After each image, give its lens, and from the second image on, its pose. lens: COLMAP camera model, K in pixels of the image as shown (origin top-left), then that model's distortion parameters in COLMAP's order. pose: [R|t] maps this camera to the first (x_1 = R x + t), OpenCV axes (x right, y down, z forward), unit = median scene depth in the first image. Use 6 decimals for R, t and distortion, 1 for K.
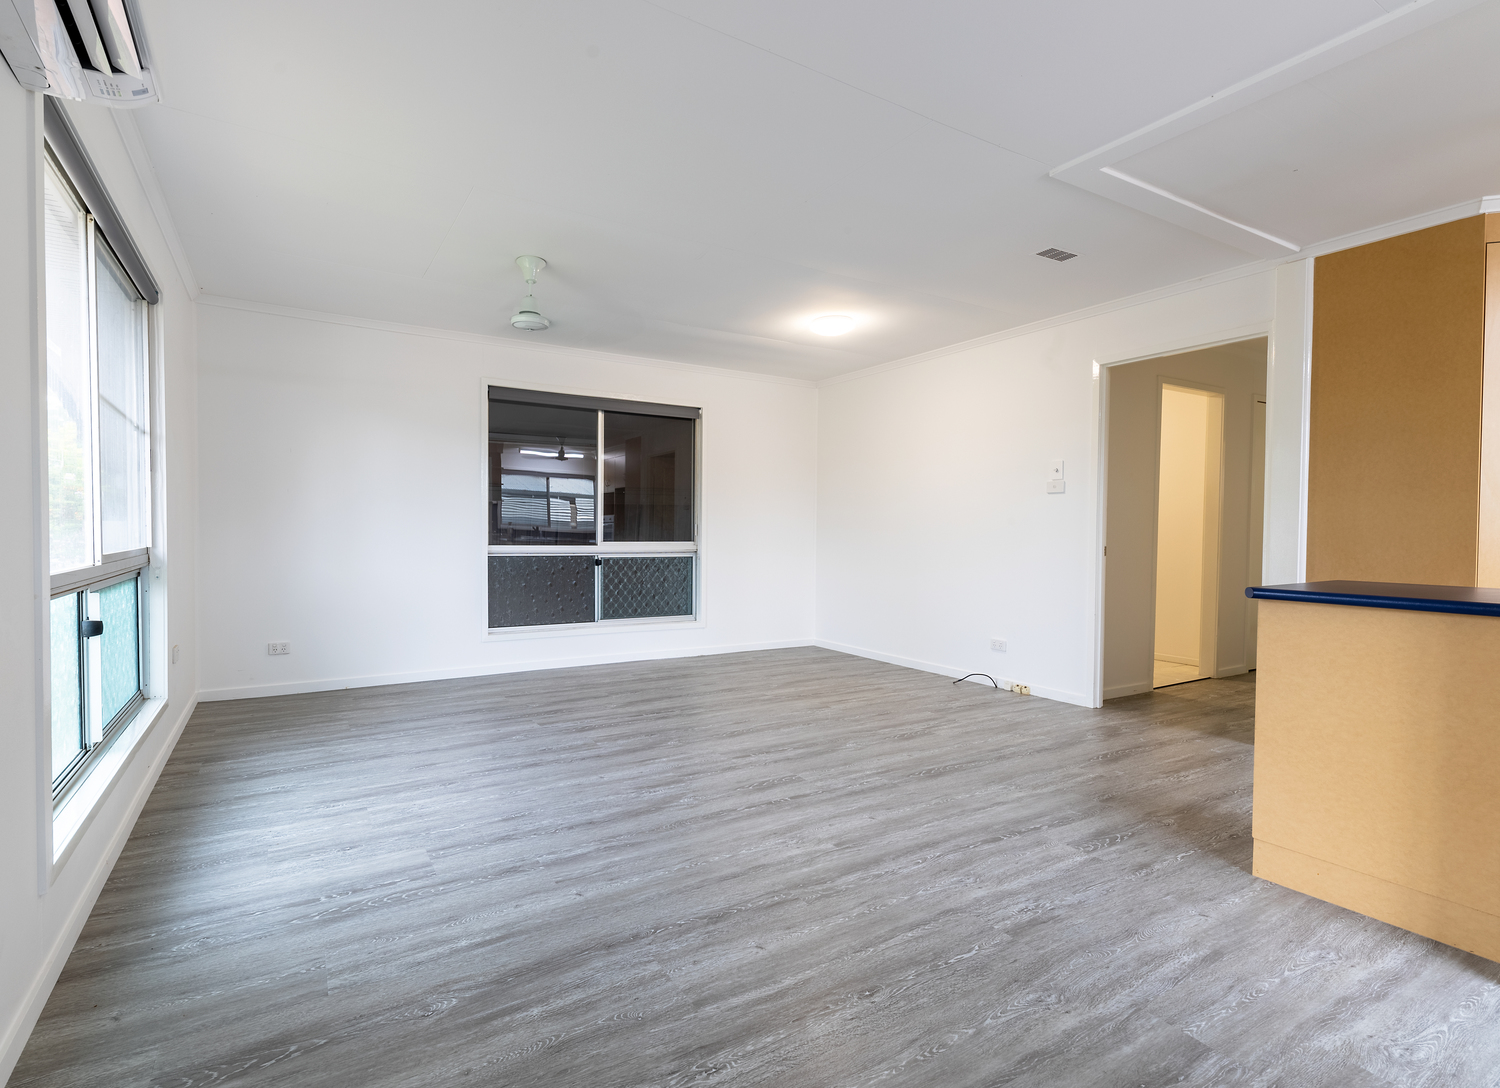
lens RADIAL K [[704.6, 0, 681.8], [0, 704.6, 545.0], [0, 0, 1]] dist [0.013444, 0.000560]
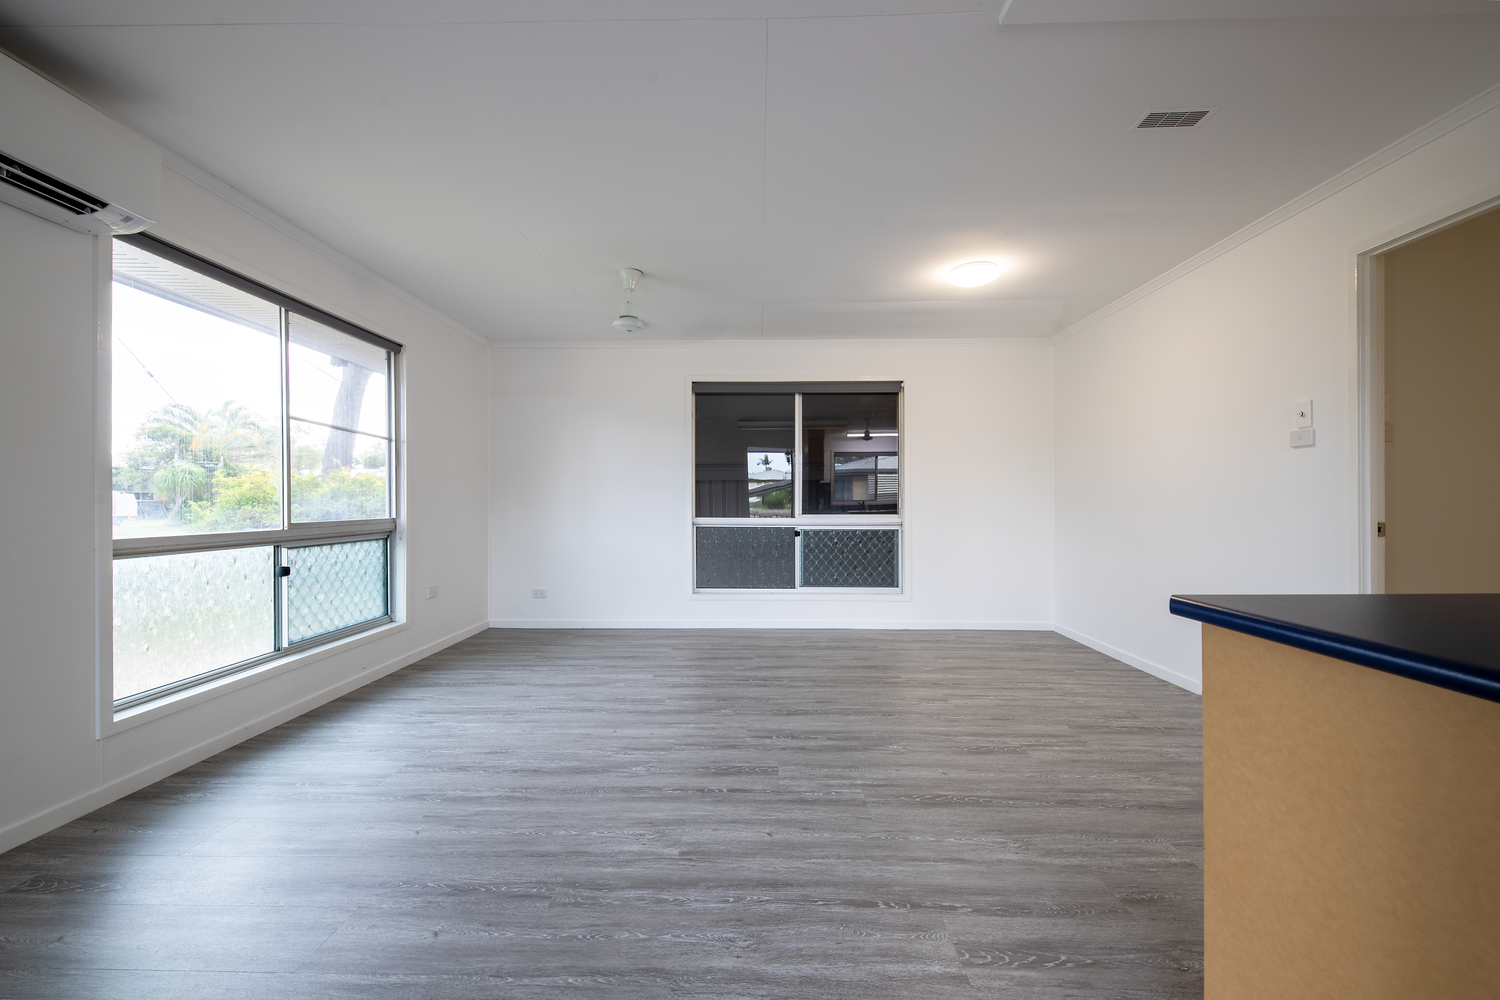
lens RADIAL K [[611.6, 0, 750.0], [0, 611.6, 500.0], [0, 0, 1]] dist [0.014270, -0.000294]
pose [[0.862786, -0.010661, -0.505456, 0.495339], [-0.003317, 0.999637, -0.026746, -0.002308], [0.505558, 0.024753, 0.862438, 0.256787]]
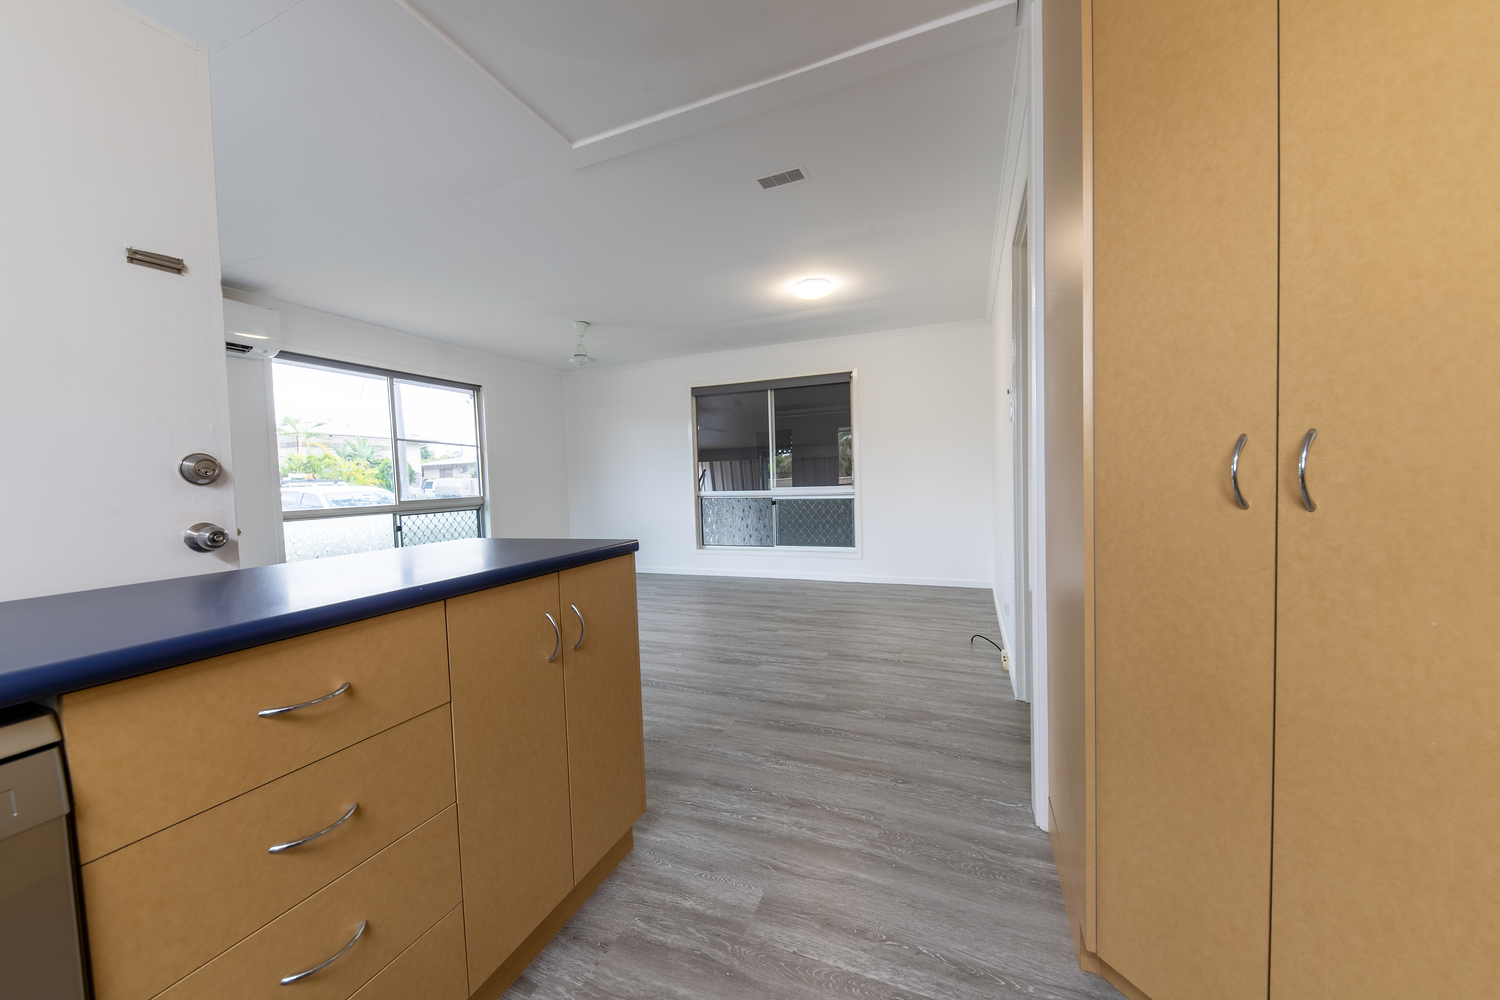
lens RADIAL K [[541.0, 0, 750.0], [0, 541.0, 500.0], [0, 0, 1]] dist [0.000940, 0.000033]
pose [[0.626316, 0.004282, -0.779557, 1.110844], [0.018365, 0.999626, 0.020246, -0.003961], [0.779353, -0.026997, 0.626004, 0.536658]]
